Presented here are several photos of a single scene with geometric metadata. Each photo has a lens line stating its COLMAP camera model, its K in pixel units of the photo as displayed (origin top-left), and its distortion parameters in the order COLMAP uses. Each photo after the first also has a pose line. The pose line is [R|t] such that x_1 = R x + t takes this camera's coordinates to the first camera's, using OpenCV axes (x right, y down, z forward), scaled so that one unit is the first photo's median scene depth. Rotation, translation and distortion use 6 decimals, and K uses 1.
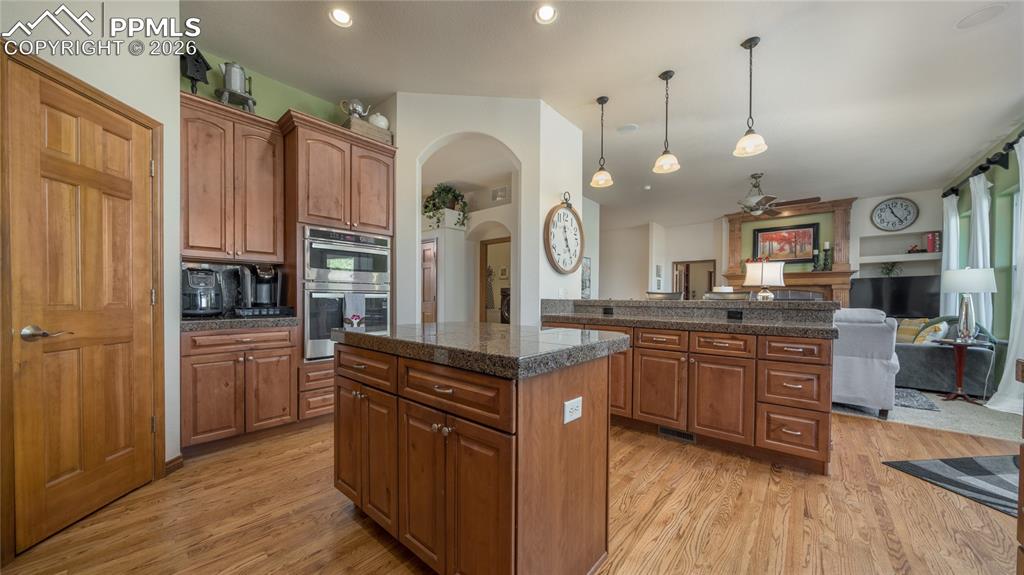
lens RADIAL K [[352.4, 0, 512.7], [0, 352.4, 302.1], [0, 0, 1]] dist [-0.008413, 0.000388]
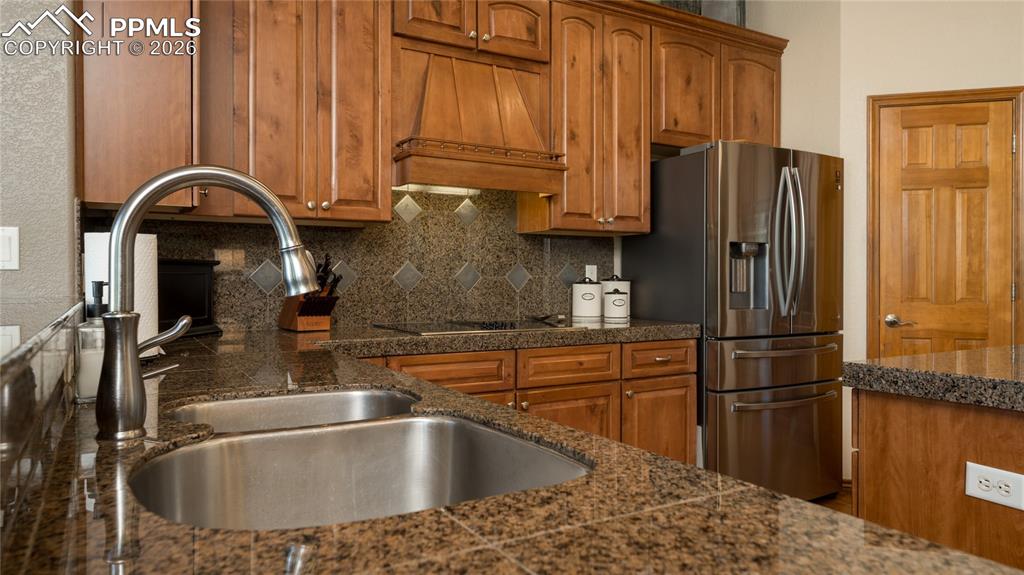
lens RADIAL K [[679.8, 0, 508.8], [0, 679.8, 288.3], [0, 0, 1]] dist [-0.007518, -0.000580]
pose [[-0.328461, 0.004123, -0.944508, 1.095009], [-0.014693, 0.999847, 0.009475, -0.022129], [0.944403, 0.016990, -0.328350, 0.415220]]
